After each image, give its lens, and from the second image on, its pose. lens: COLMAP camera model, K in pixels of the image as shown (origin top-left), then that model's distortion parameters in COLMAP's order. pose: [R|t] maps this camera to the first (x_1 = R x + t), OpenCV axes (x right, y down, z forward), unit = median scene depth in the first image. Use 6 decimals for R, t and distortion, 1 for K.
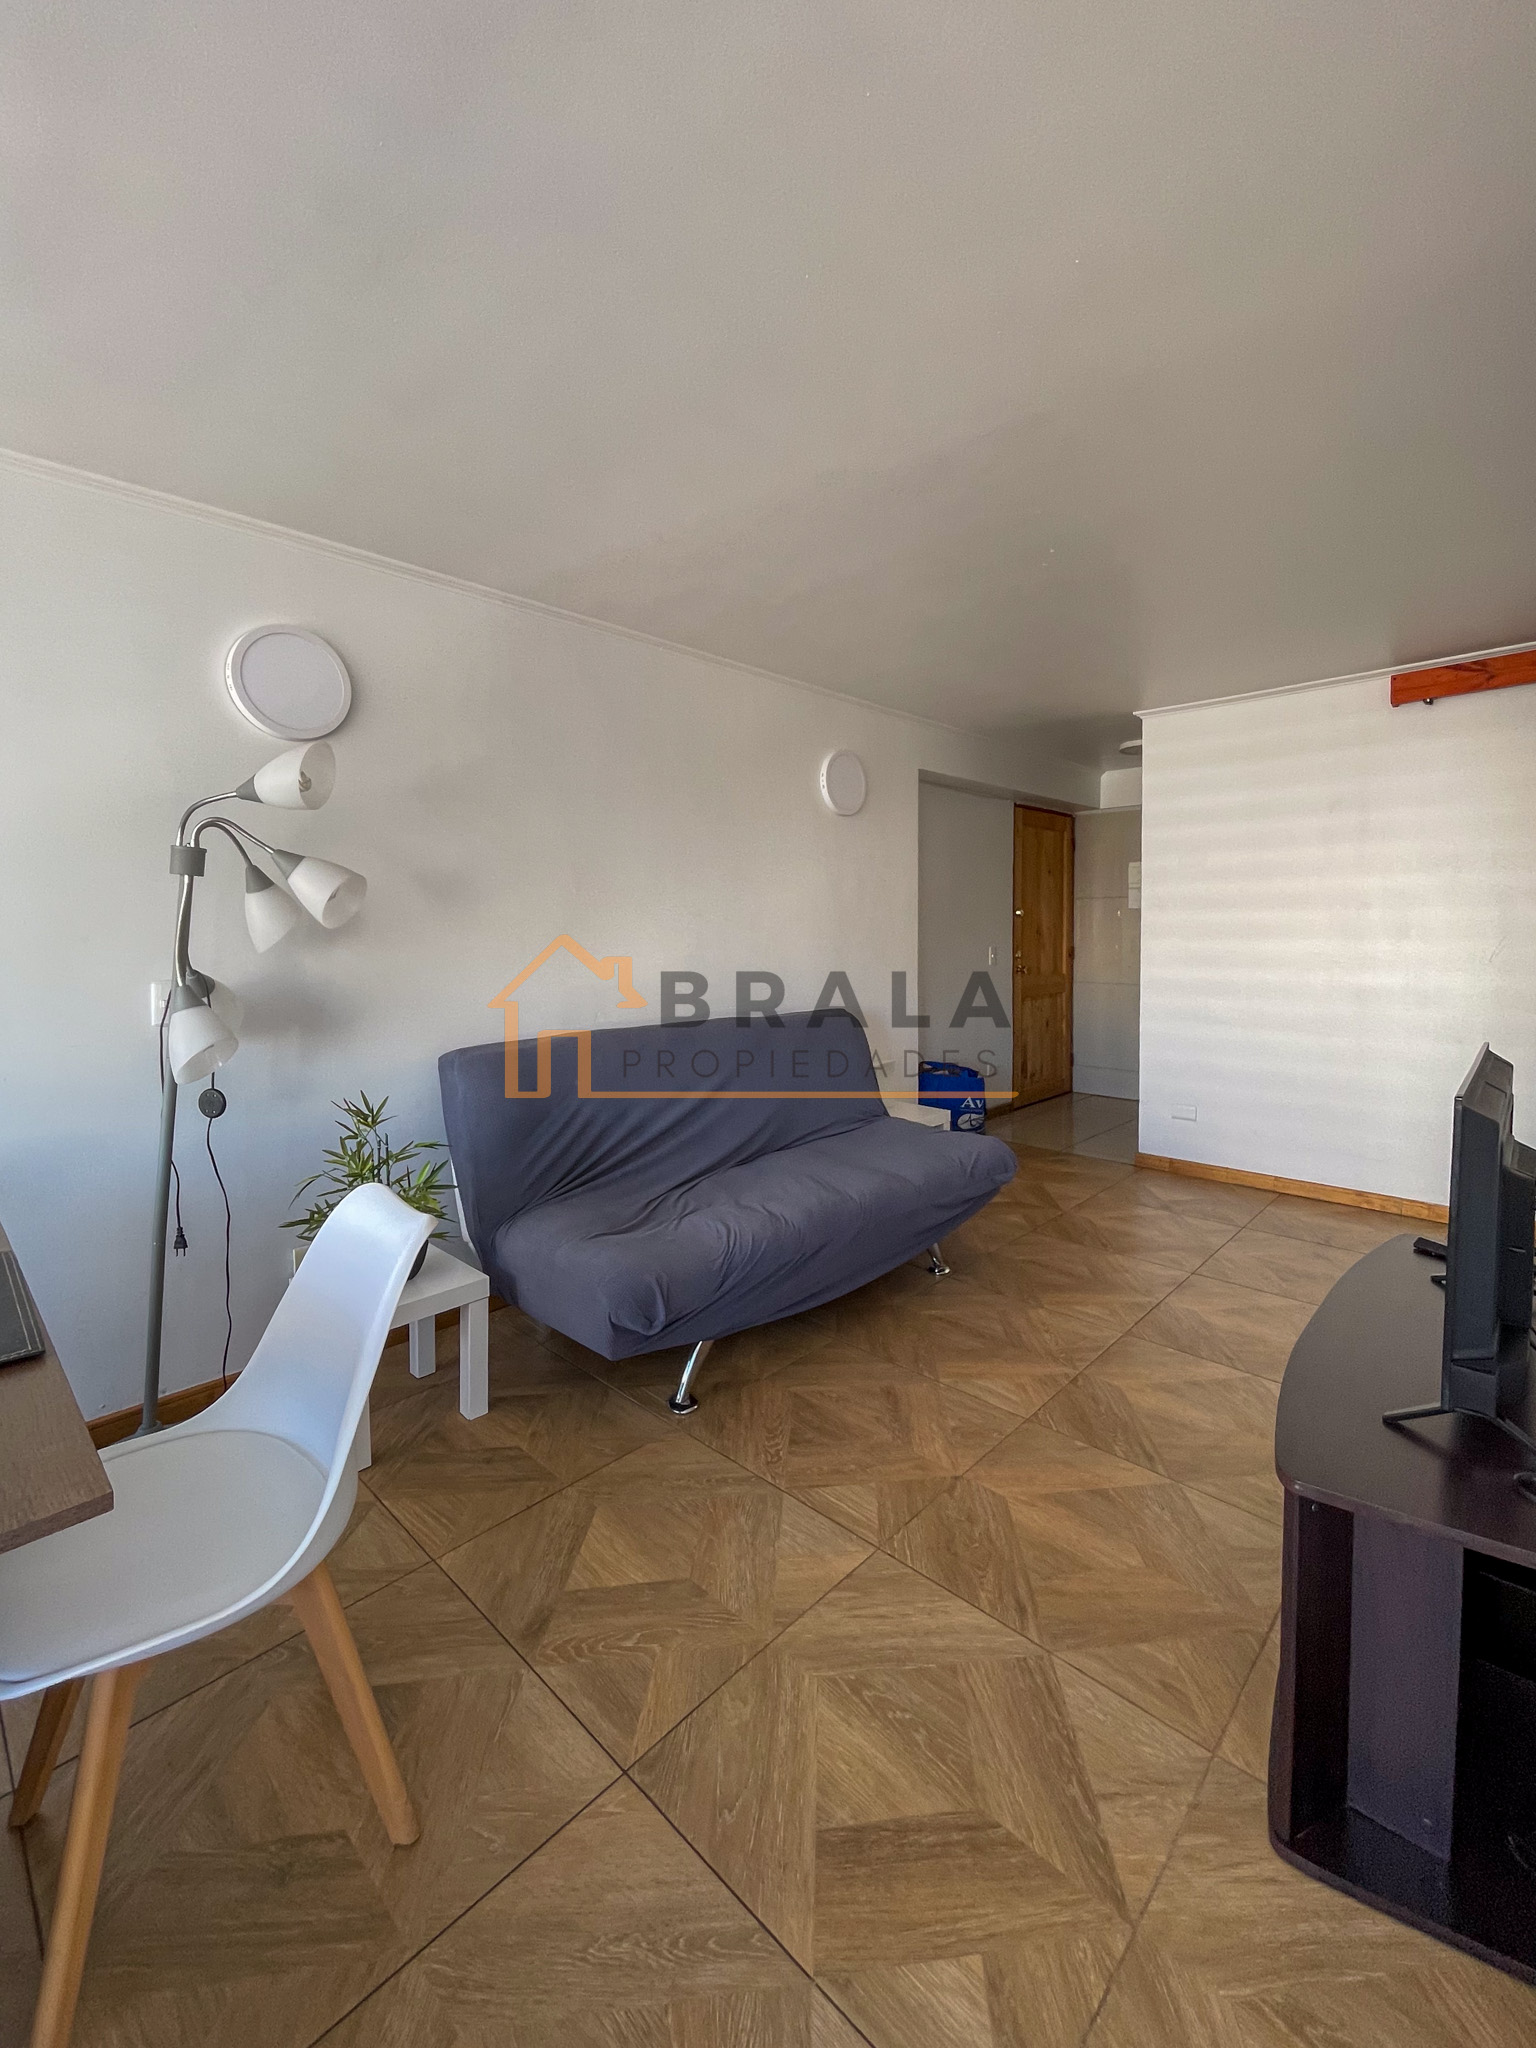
lens RADIAL K [[838.0, 0, 764.6], [0, 838.0, 980.3], [0, 0, 1]] dist [-0.011769, 0.006218]
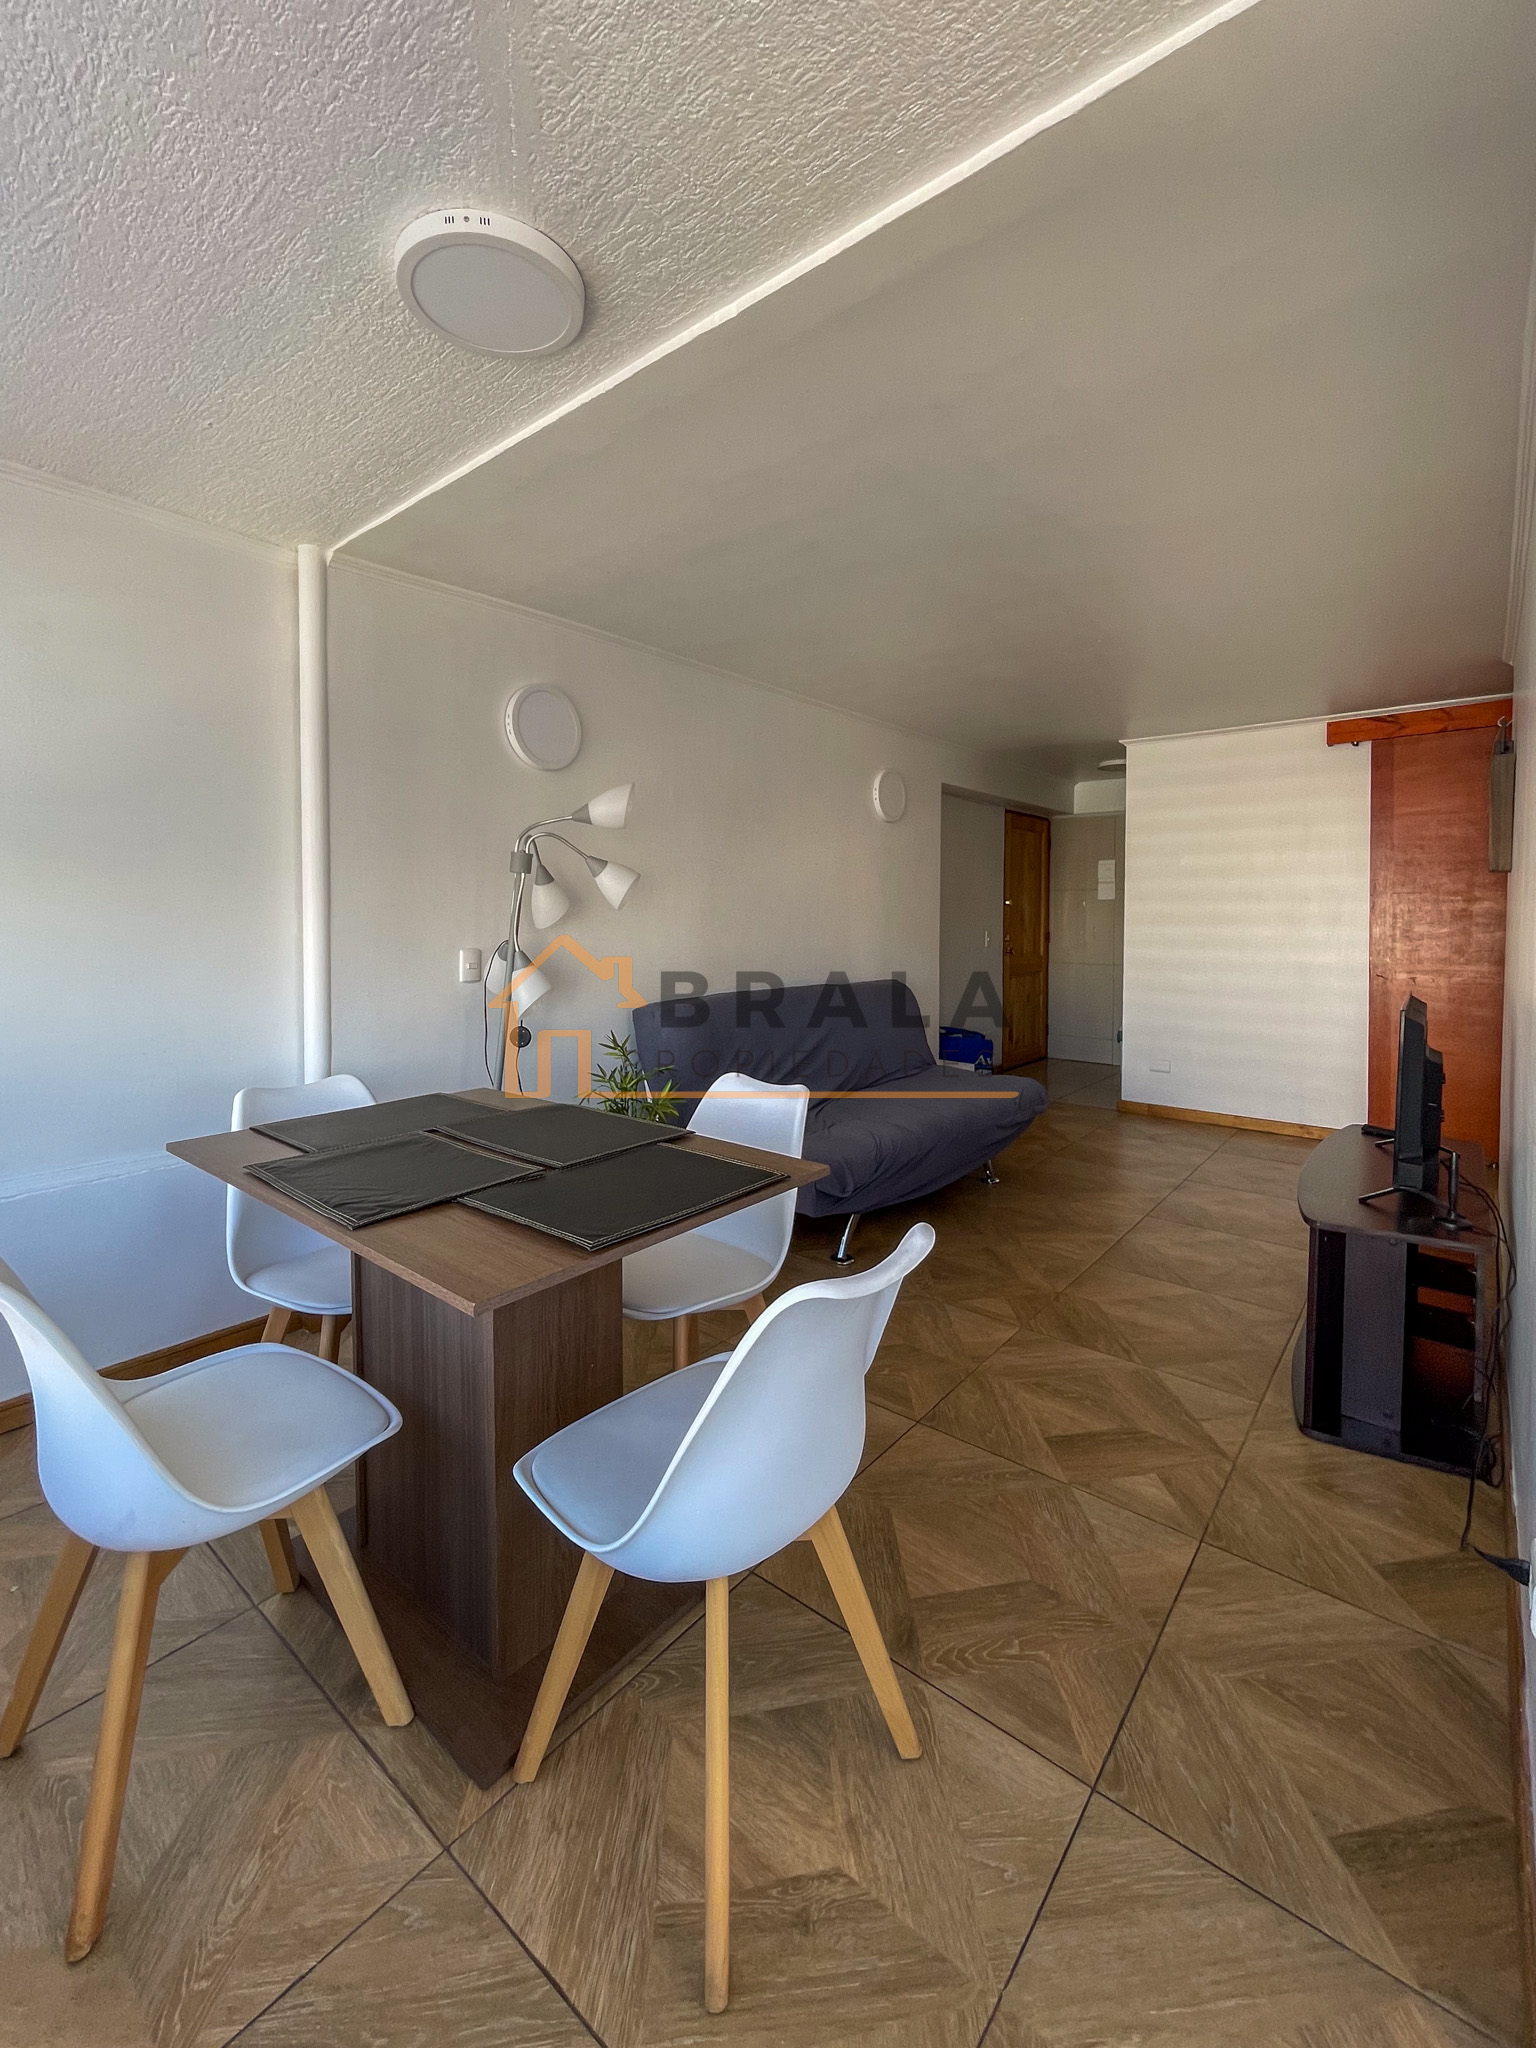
lens RADIAL K [[843.1, 0, 721.1], [0, 843.1, 960.2], [0, 0, 1]] dist [-0.003437, -0.000519]
pose [[0.998830, 0.005312, 0.048071, -0.265648], [-0.004962, 0.999960, -0.007406, 0.018733], [-0.048108, 0.007158, 0.998816, -0.272945]]
